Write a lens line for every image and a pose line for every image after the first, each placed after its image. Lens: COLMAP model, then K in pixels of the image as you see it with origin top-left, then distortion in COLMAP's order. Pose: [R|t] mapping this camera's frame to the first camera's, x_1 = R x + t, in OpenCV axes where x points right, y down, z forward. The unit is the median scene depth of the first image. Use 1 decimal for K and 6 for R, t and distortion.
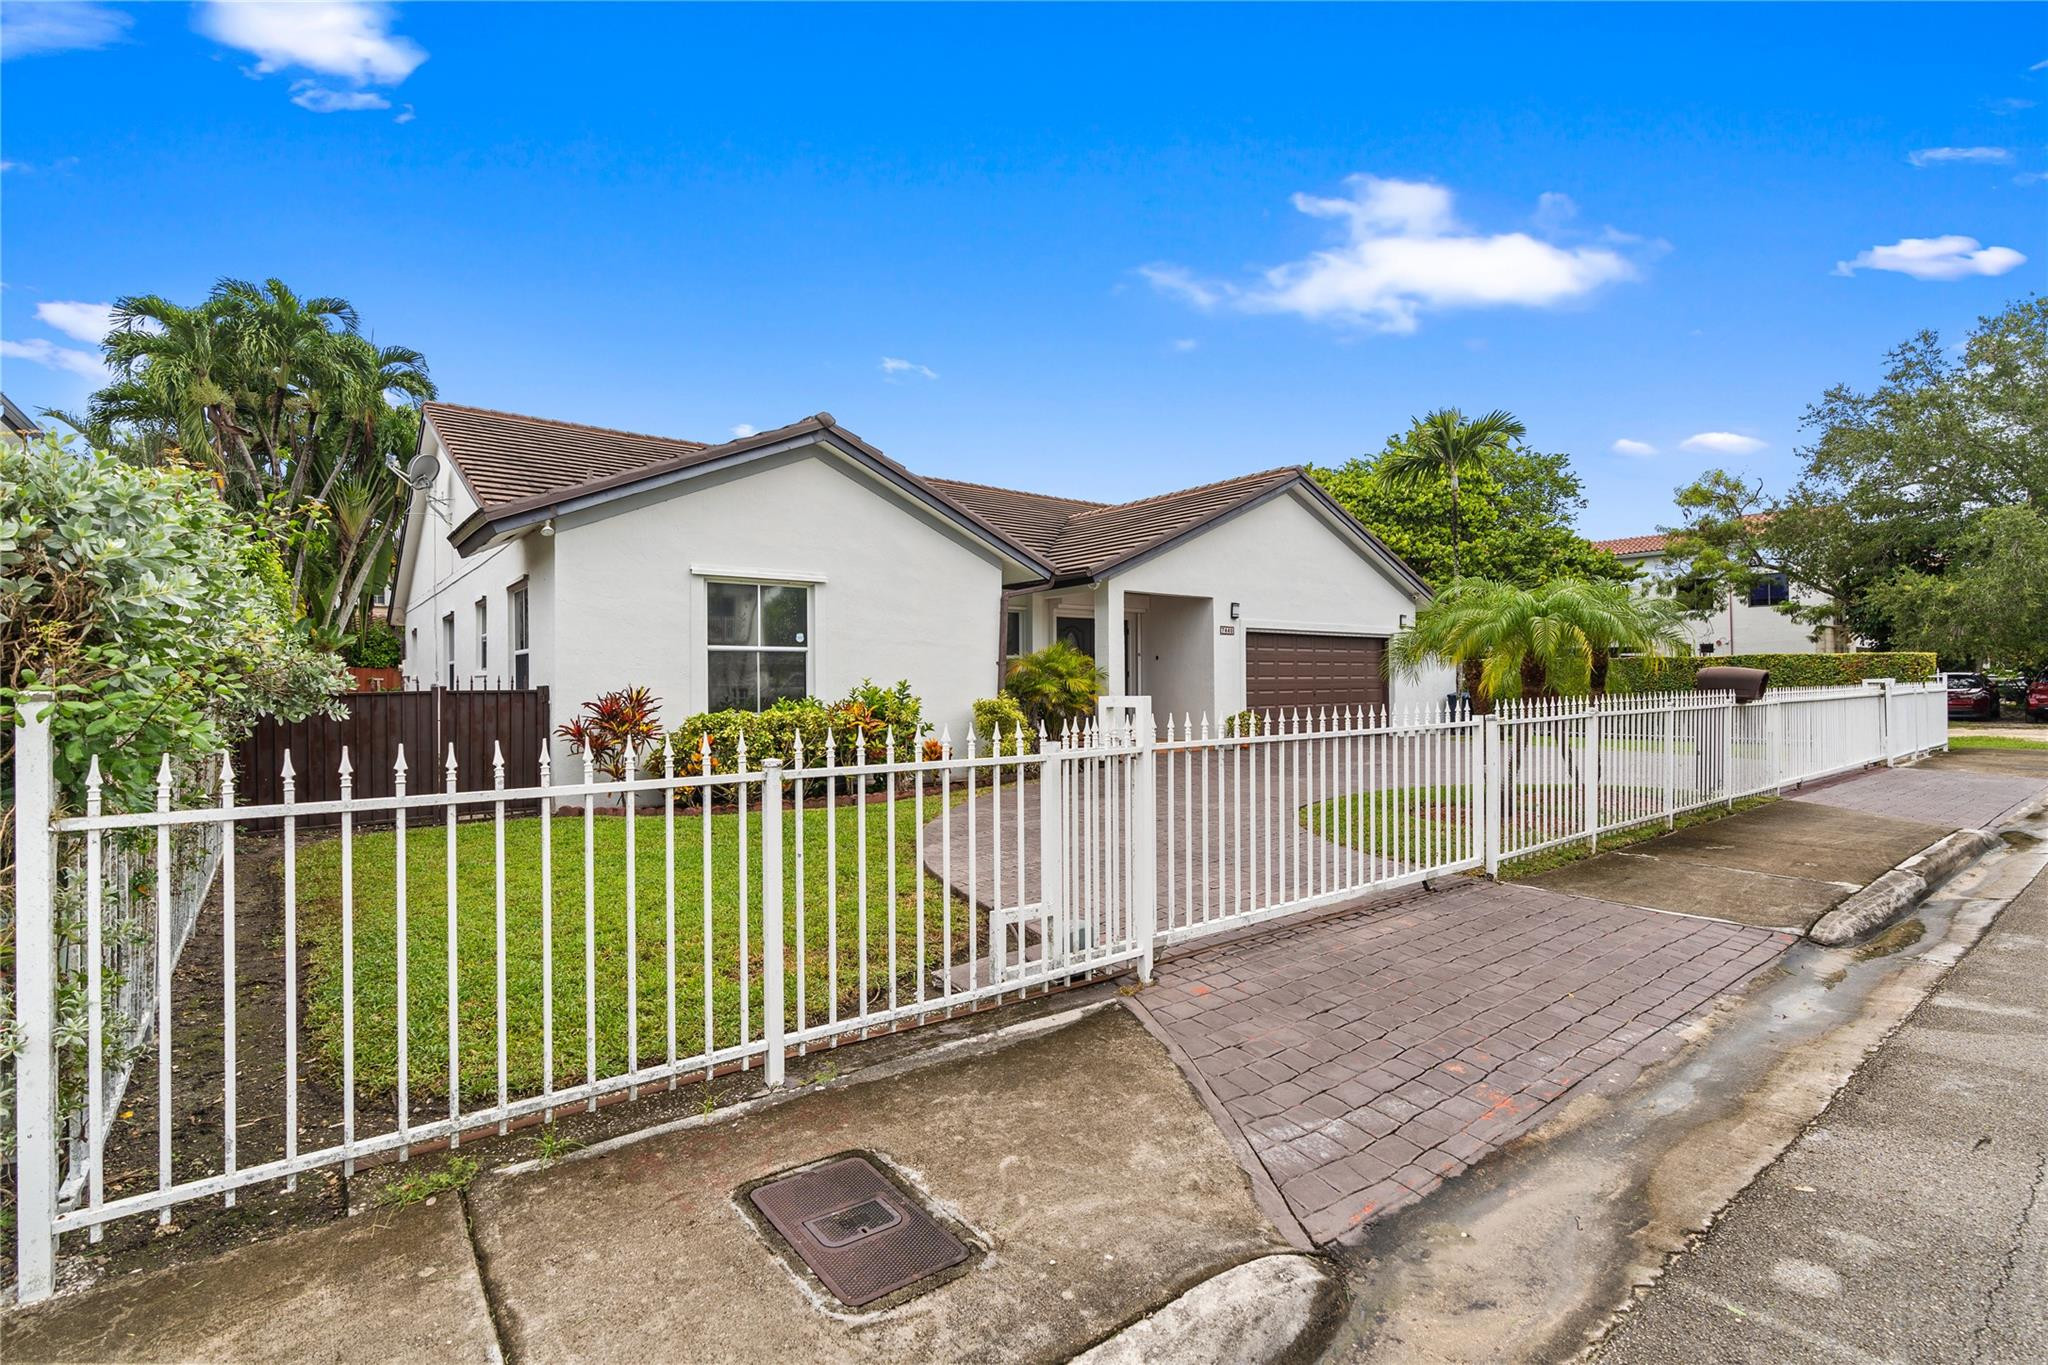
lens RADIAL K [[936.5, 0, 1026.2], [0, 936.5, 675.4], [0, 0, 1]] dist [-0.001117, 0.000523]
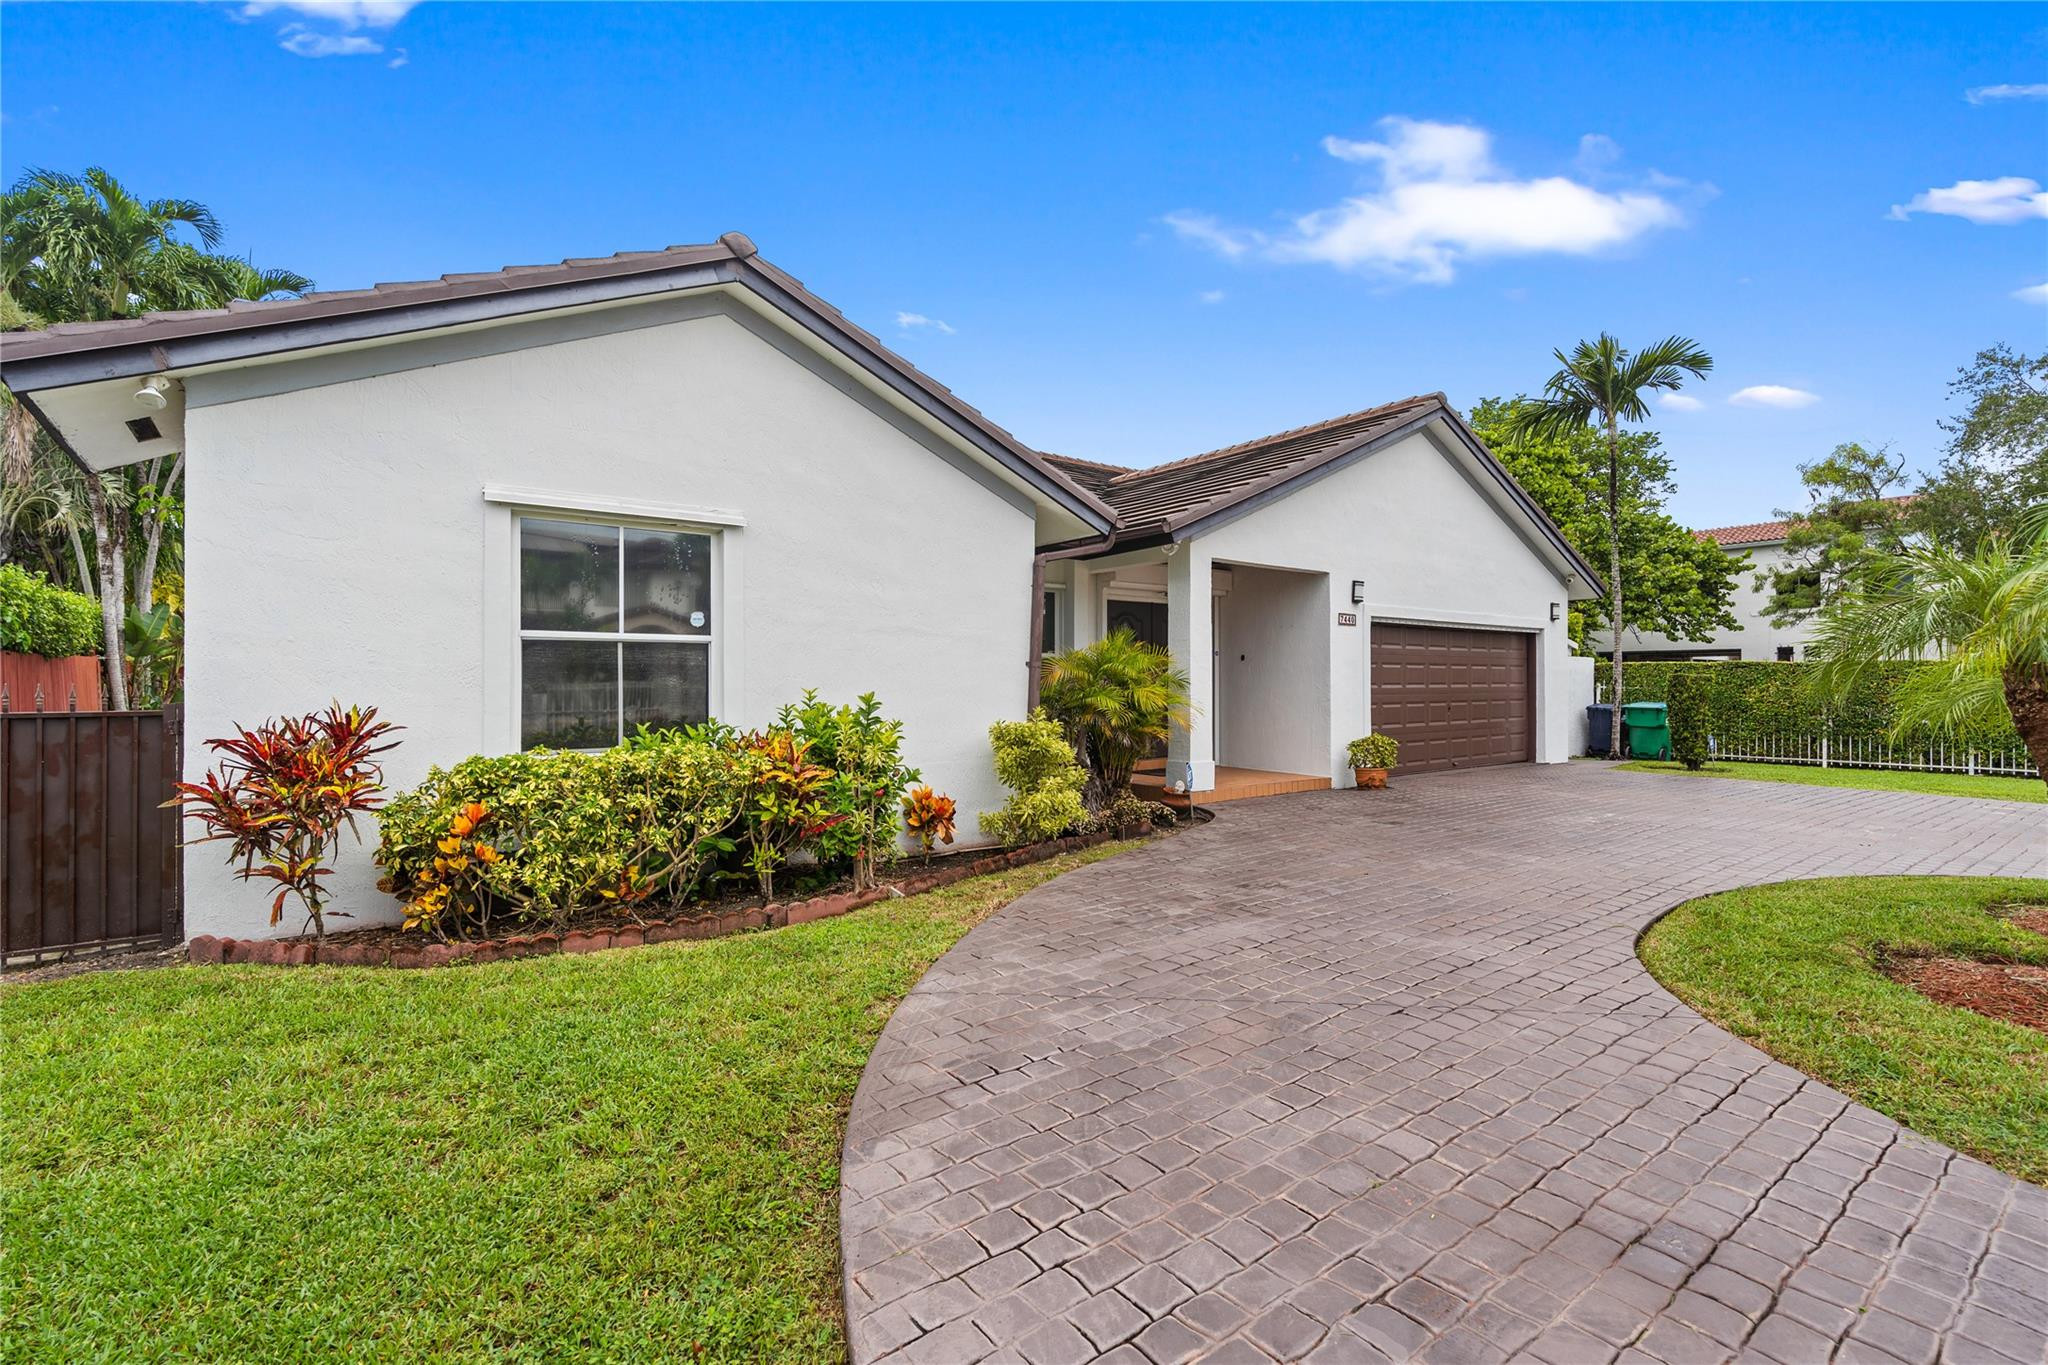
lens RADIAL K [[936.5, 0, 1026.2], [0, 936.5, 675.4], [0, 0, 1]] dist [-0.001117, 0.000523]
pose [[0.999898, 0.004541, -0.013578, -0.018784], [-0.004566, 0.999988, -0.001787, -0.003536], [0.013569, 0.001849, 0.999906, 0.296200]]
